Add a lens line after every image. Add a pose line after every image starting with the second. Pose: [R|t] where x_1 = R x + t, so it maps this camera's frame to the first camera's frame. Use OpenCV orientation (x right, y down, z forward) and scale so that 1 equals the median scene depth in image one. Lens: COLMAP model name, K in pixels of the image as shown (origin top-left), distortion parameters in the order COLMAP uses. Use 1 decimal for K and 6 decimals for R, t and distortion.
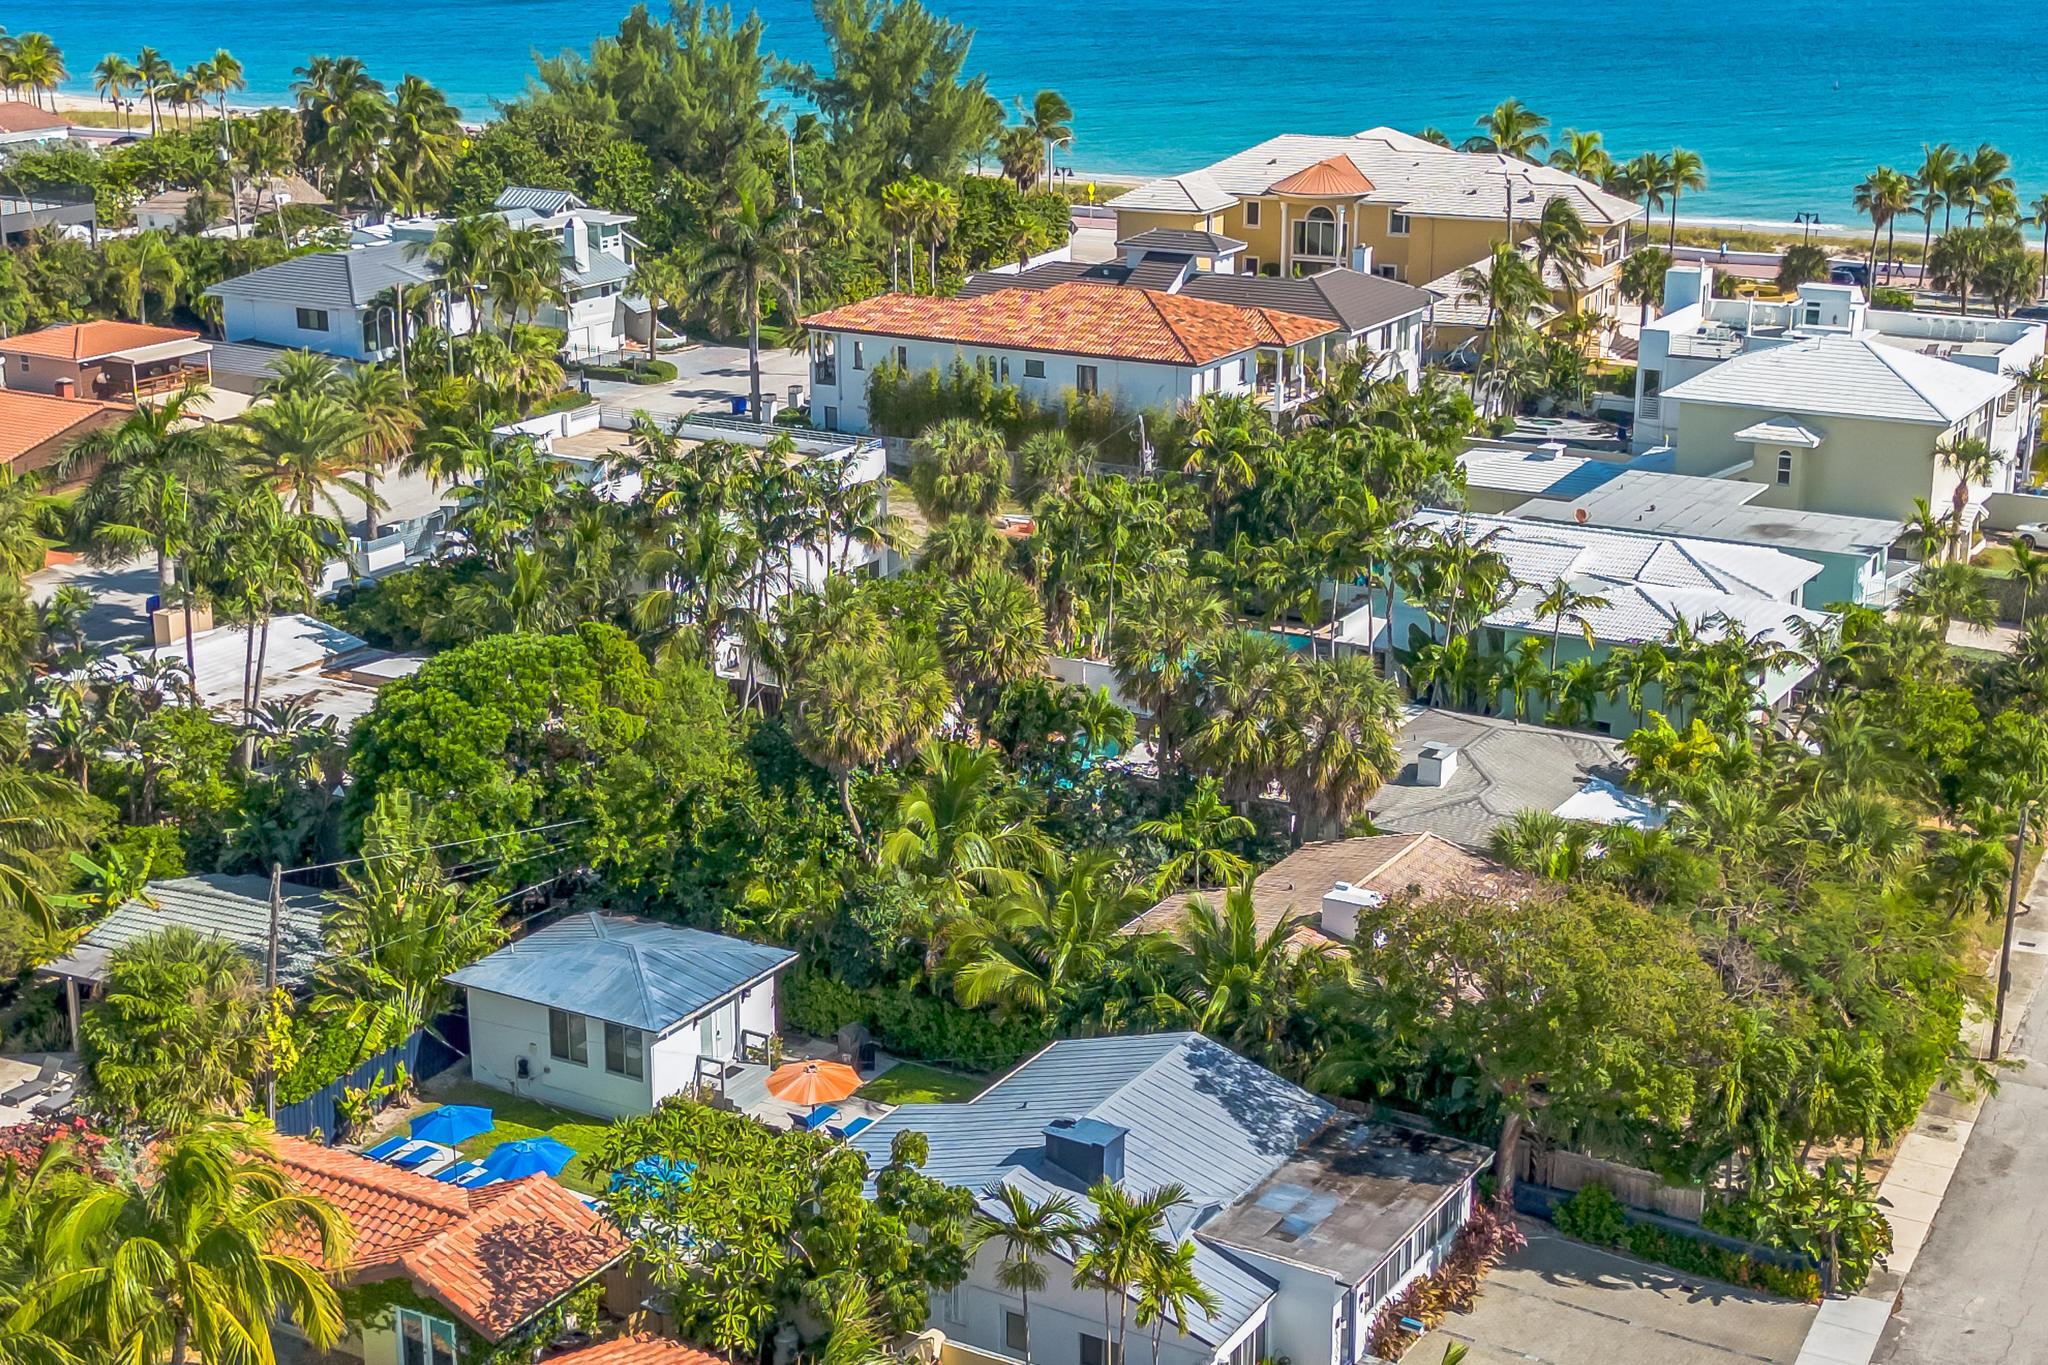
lens RADIAL K [[2931.0, 0, 993.7], [0, 2931.0, 685.0], [0, 0, 1]] dist [0.220191, -0.826385]
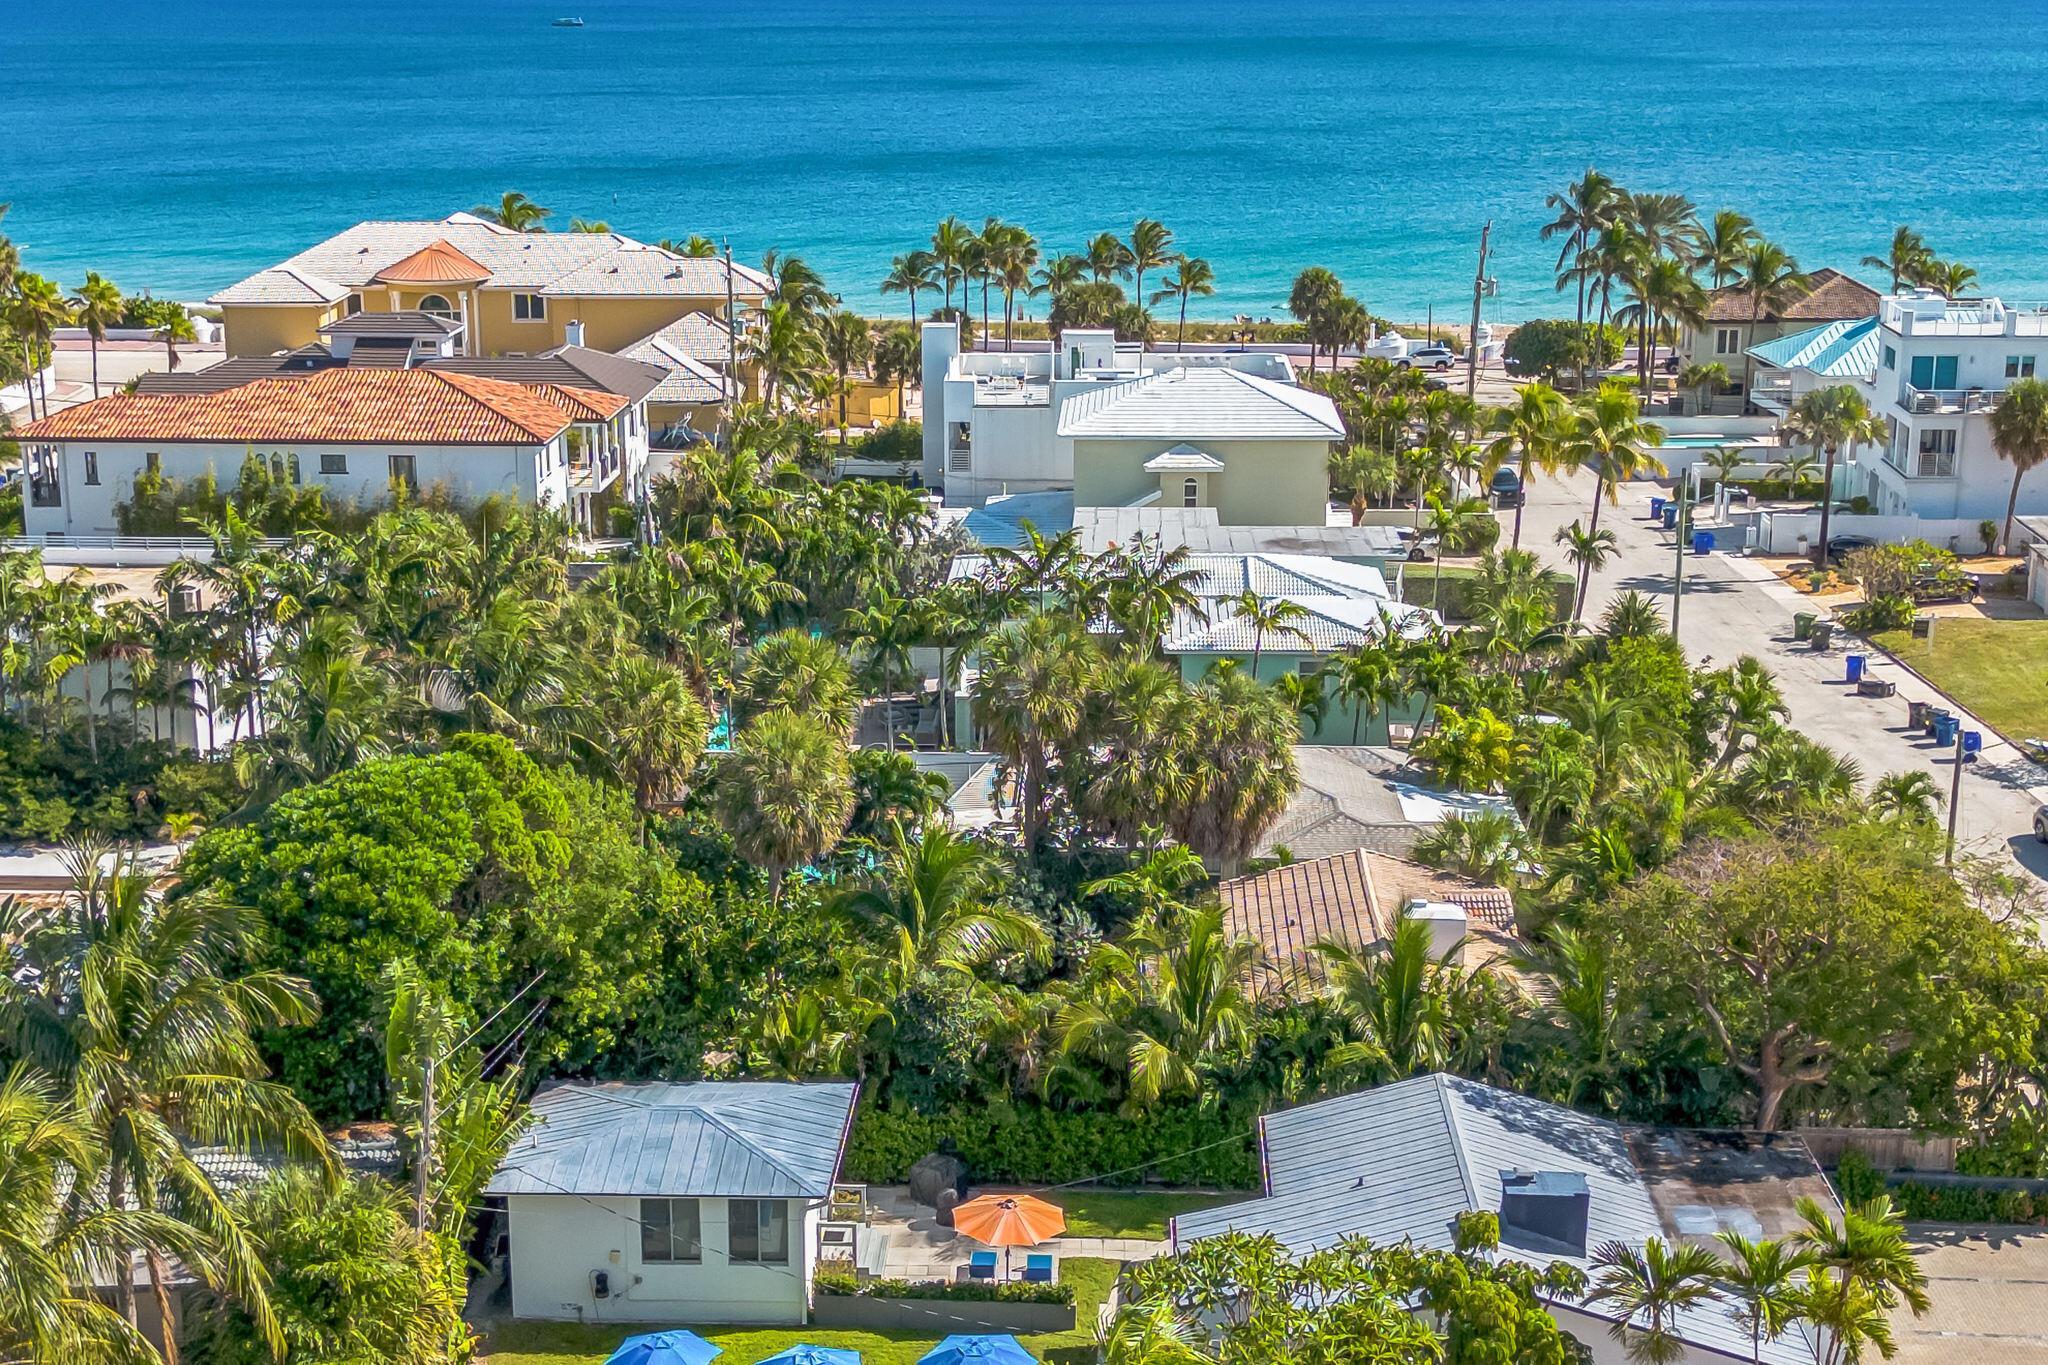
lens RADIAL K [[2931.0, 0, 993.7], [0, 2931.0, 685.0], [0, 0, 1]] dist [0.220191, -0.826385]
pose [[0.876402, -0.110015, 0.468846, -0.240234], [0.134097, 0.990802, -0.018173, -0.000139], [-0.462534, 0.078797, 0.883093, 0.139708]]
